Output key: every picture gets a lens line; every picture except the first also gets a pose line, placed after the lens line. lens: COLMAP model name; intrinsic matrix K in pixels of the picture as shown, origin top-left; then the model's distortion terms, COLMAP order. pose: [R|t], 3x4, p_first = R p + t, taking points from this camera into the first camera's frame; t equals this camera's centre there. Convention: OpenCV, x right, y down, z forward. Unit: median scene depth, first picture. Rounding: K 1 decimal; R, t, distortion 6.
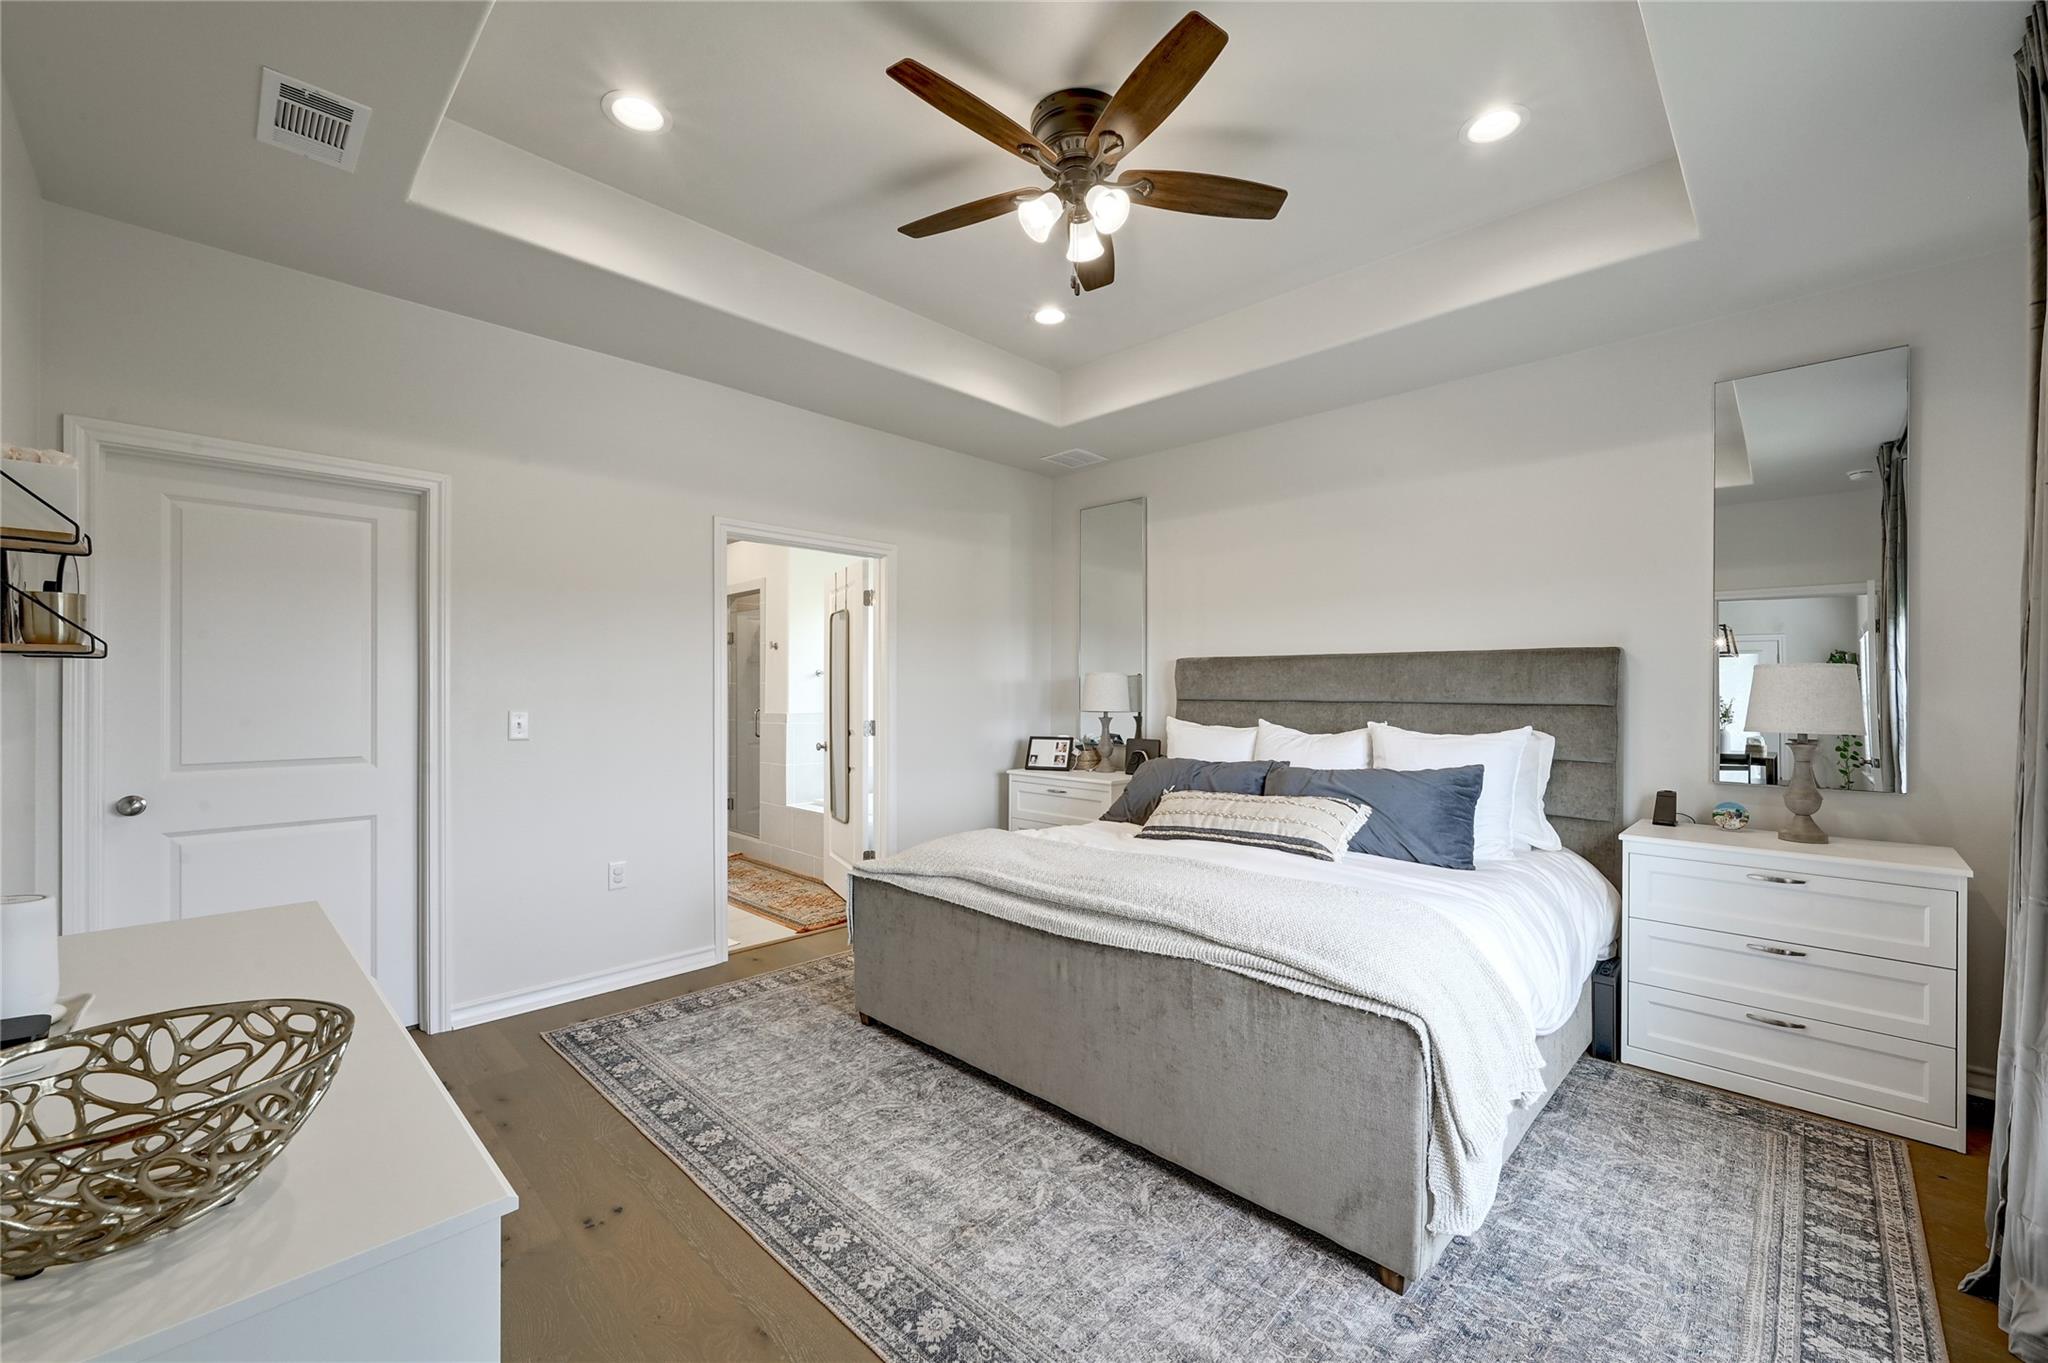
lens RADIAL K [[804.3, 0, 1028.6], [0, 804.3, 675.2], [0, 0, 1]] dist [0.000122, -0.000086]
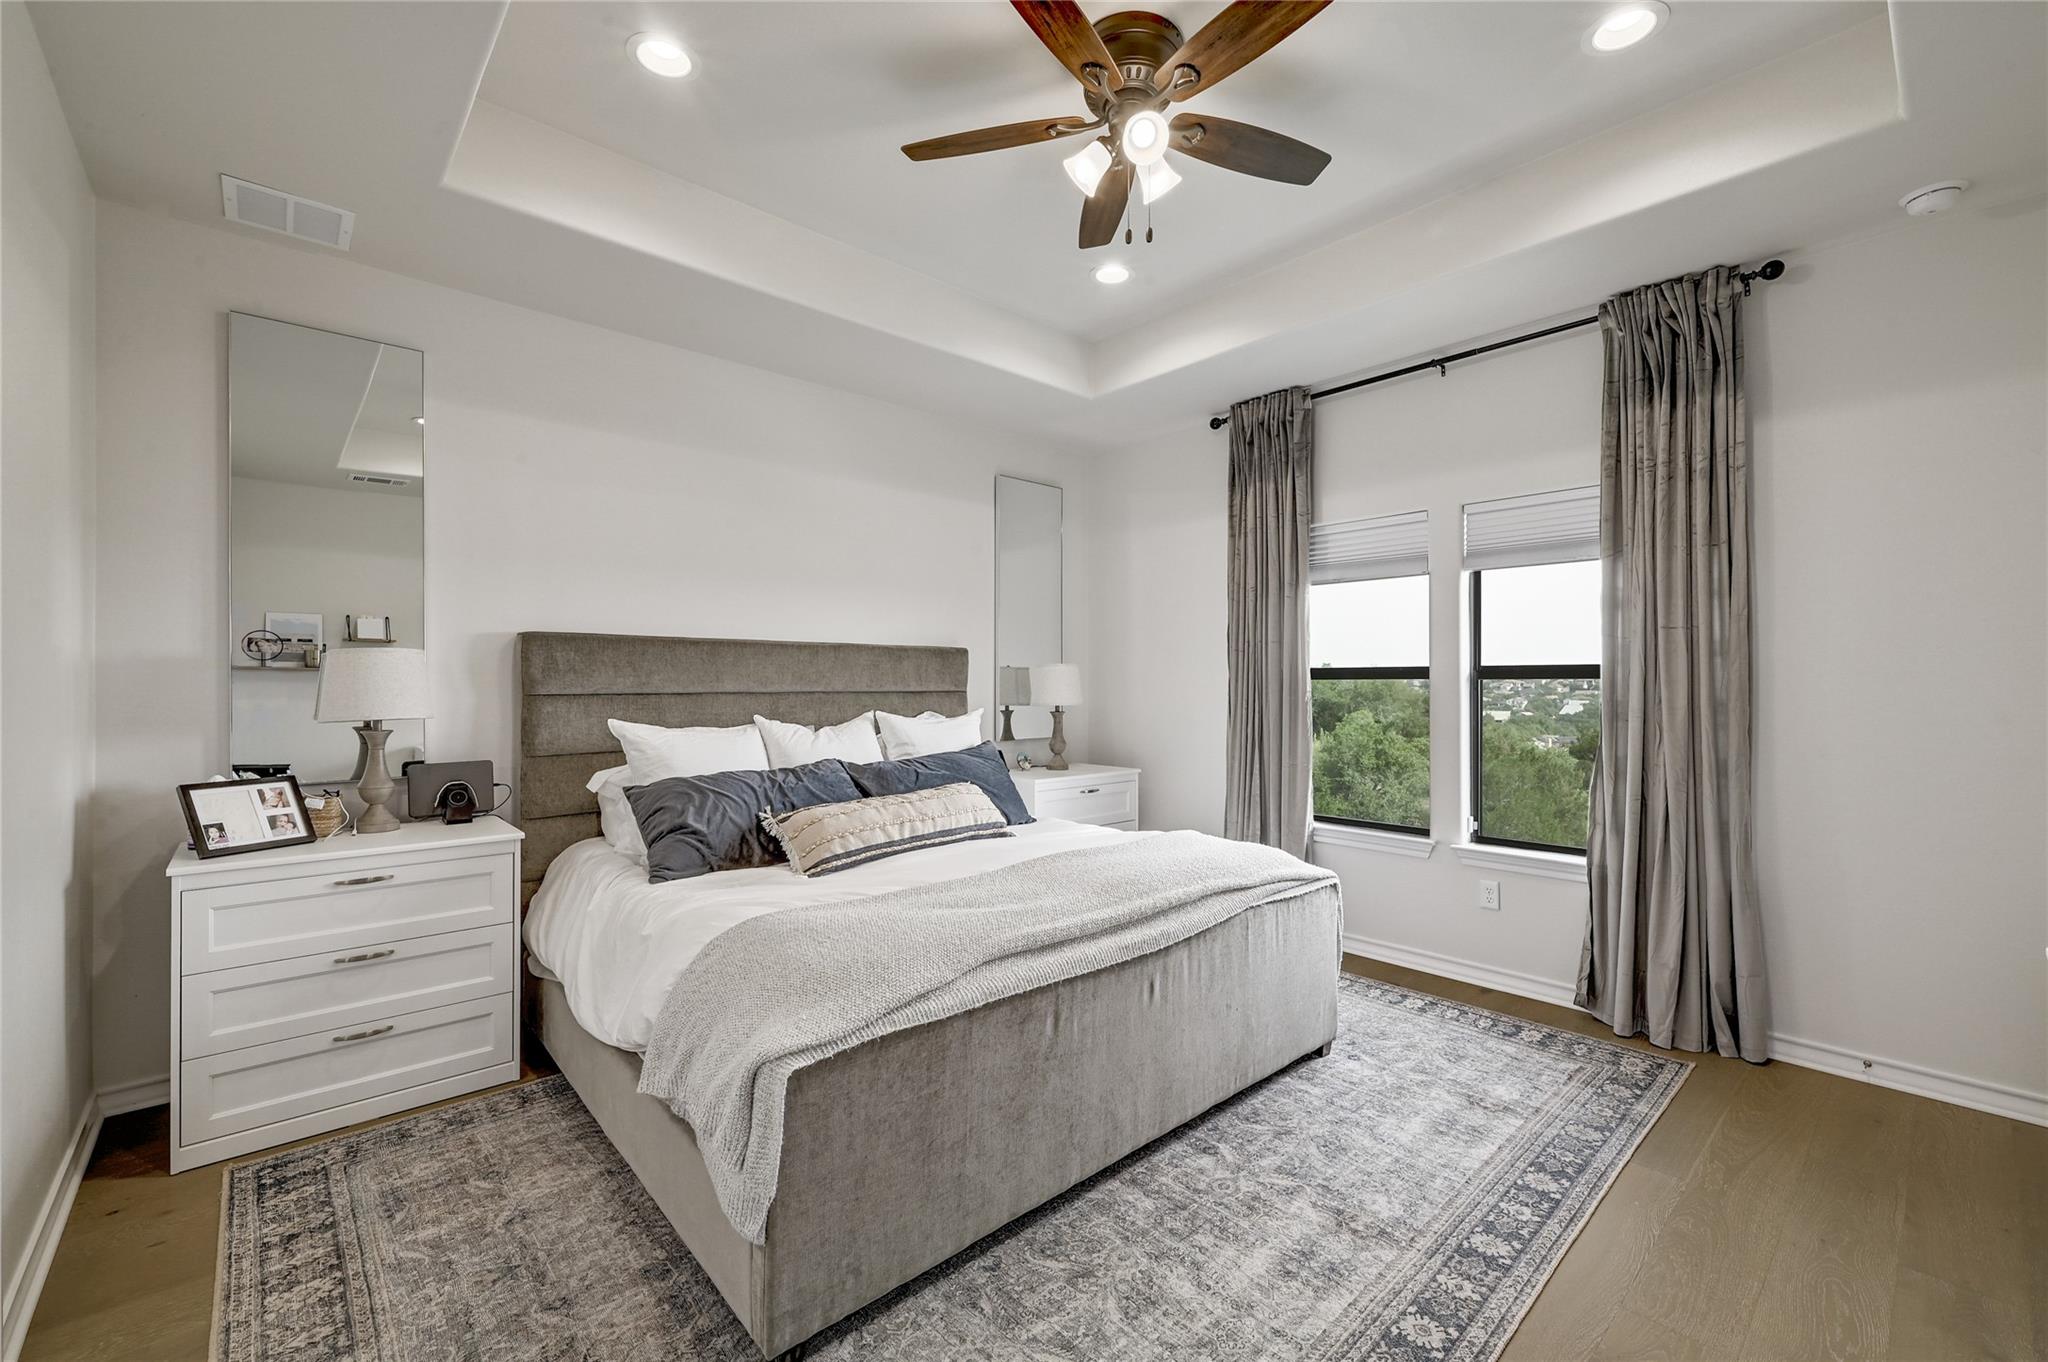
lens RADIAL K [[850.1, 0, 1024.0], [0, 850.1, 681.0], [0, 0, 1]] dist [-0.001550, -0.000323]
pose [[0.065740, 0.001136, 0.997836, -0.840383], [-0.017780, 0.999842, 0.000033, 0.021884], [-0.997678, -0.017744, 0.065749, 0.994827]]
